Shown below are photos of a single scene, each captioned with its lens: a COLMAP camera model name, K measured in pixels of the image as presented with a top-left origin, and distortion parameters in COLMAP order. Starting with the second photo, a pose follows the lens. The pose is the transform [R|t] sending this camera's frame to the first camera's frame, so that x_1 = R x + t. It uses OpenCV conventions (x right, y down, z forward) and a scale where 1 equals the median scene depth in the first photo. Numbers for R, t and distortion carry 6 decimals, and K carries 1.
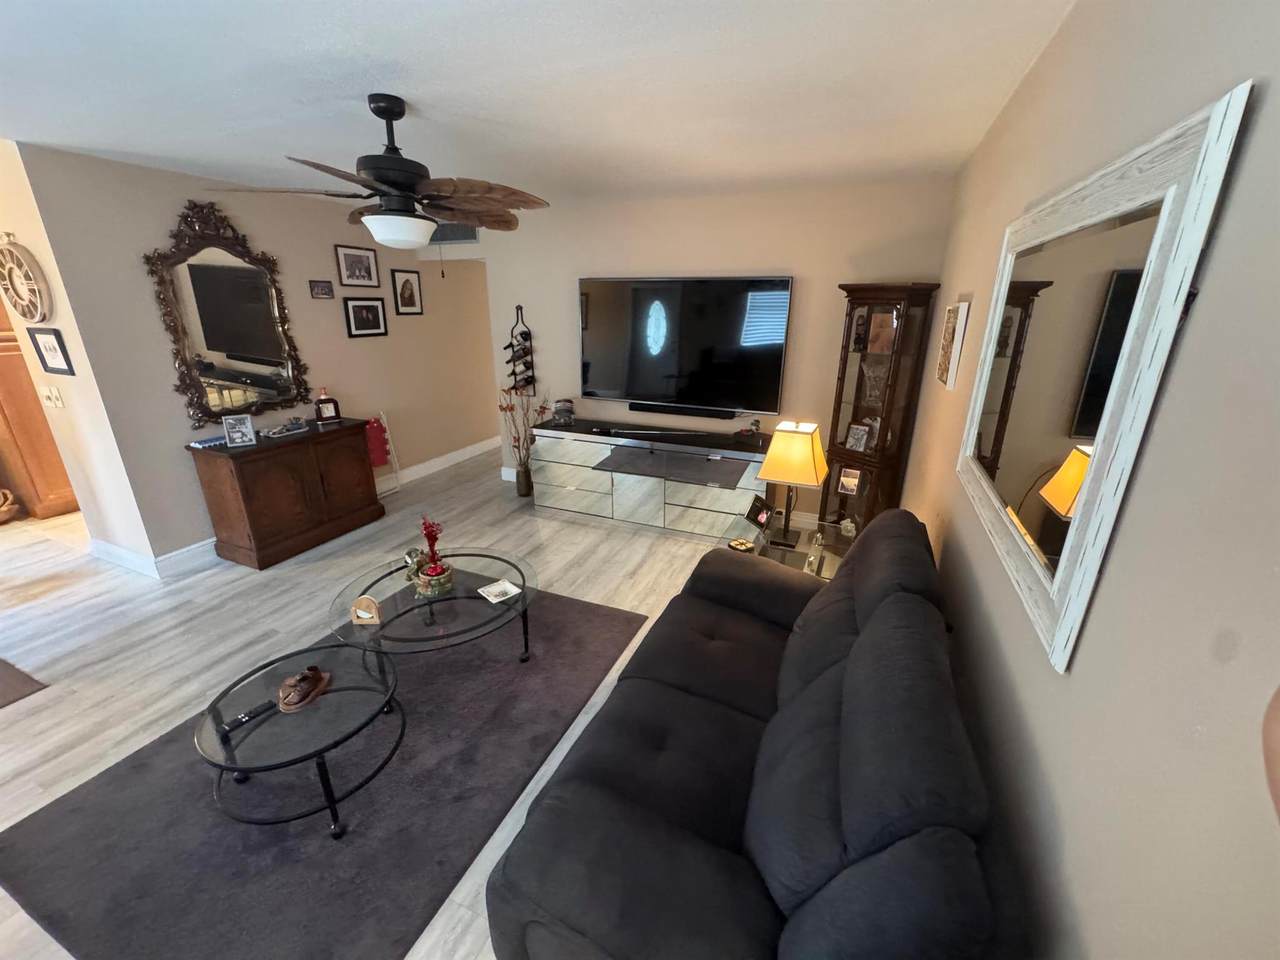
lens RADIAL K [[520.4, 0, 638.1], [0, 520.4, 478.5], [0, 0, 1]] dist [-0.002503, -0.000114]
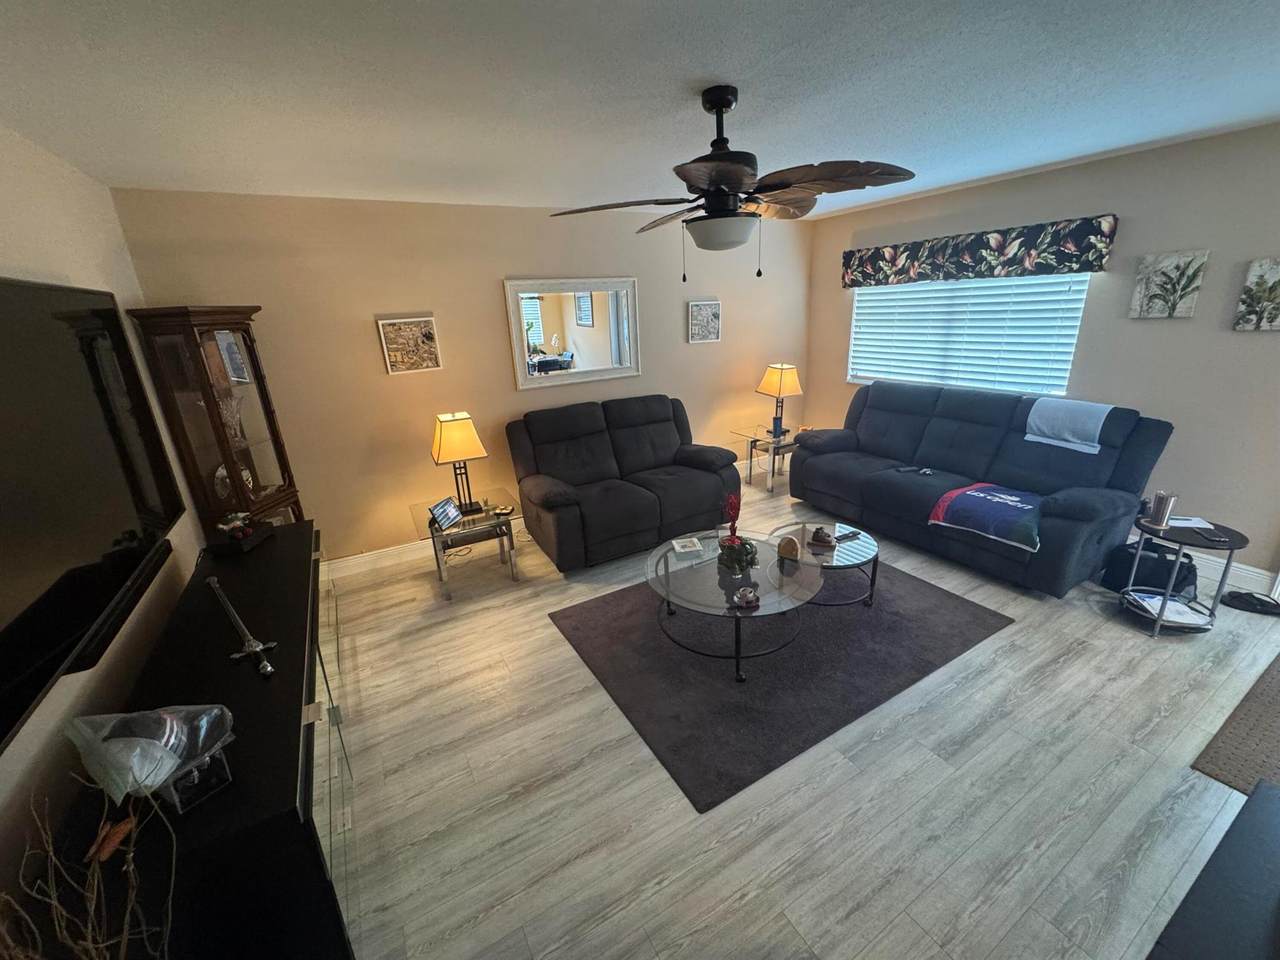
lens RADIAL K [[513.2, 0, 640.1], [0, 513.2, 488.0], [0, 0, 1]] dist [-0.004927, -0.000345]
pose [[-0.811138, -0.159964, 0.562554, -0.579966], [0.229503, 0.797661, 0.557733, -0.403096], [-0.537945, 0.581506, -0.610301, 1.188208]]
